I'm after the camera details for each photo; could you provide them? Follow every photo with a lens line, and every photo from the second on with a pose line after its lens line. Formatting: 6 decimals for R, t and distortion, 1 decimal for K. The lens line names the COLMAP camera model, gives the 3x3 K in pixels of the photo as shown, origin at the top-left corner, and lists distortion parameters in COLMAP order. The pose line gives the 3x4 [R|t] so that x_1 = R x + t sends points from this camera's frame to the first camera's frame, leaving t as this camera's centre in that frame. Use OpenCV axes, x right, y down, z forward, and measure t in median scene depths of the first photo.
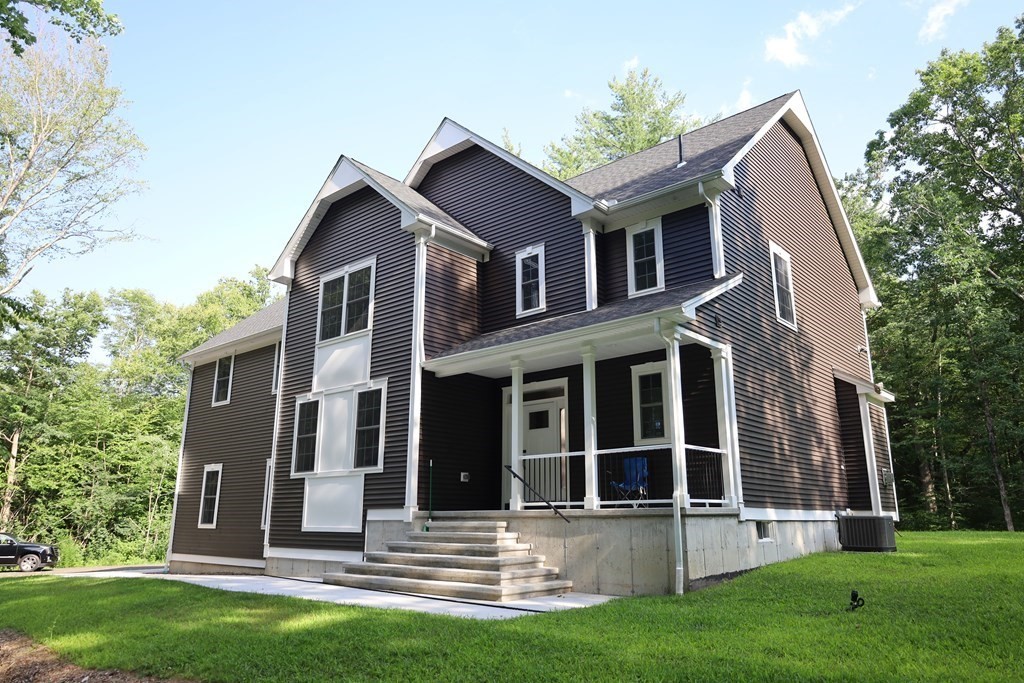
lens RADIAL K [[702.1, 0, 512.8], [0, 702.1, 343.7], [0, 0, 1]] dist [0.000468, -0.013534]
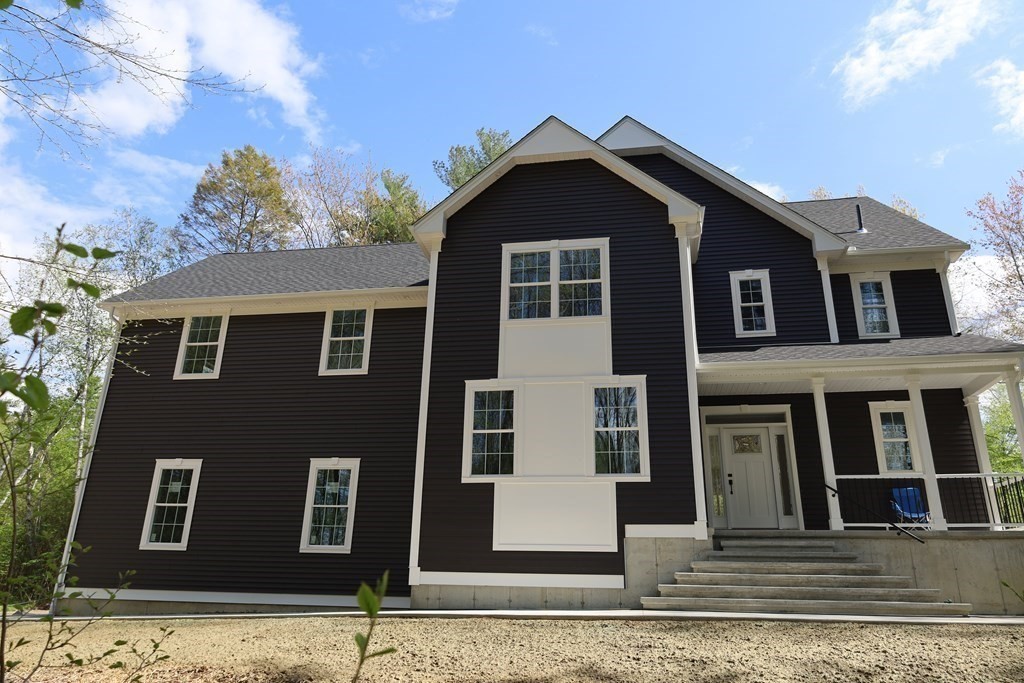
lens RADIAL K [[702.1, 0, 513.3], [0, 702.1, 337.7], [0, 0, 1]] dist [0.000468, -0.013534]
pose [[0.852388, 0.190729, 0.486886, -0.760220], [-0.147358, 0.980985, -0.126306, 0.137875], [-0.501718, 0.035915, 0.864285, 0.317060]]
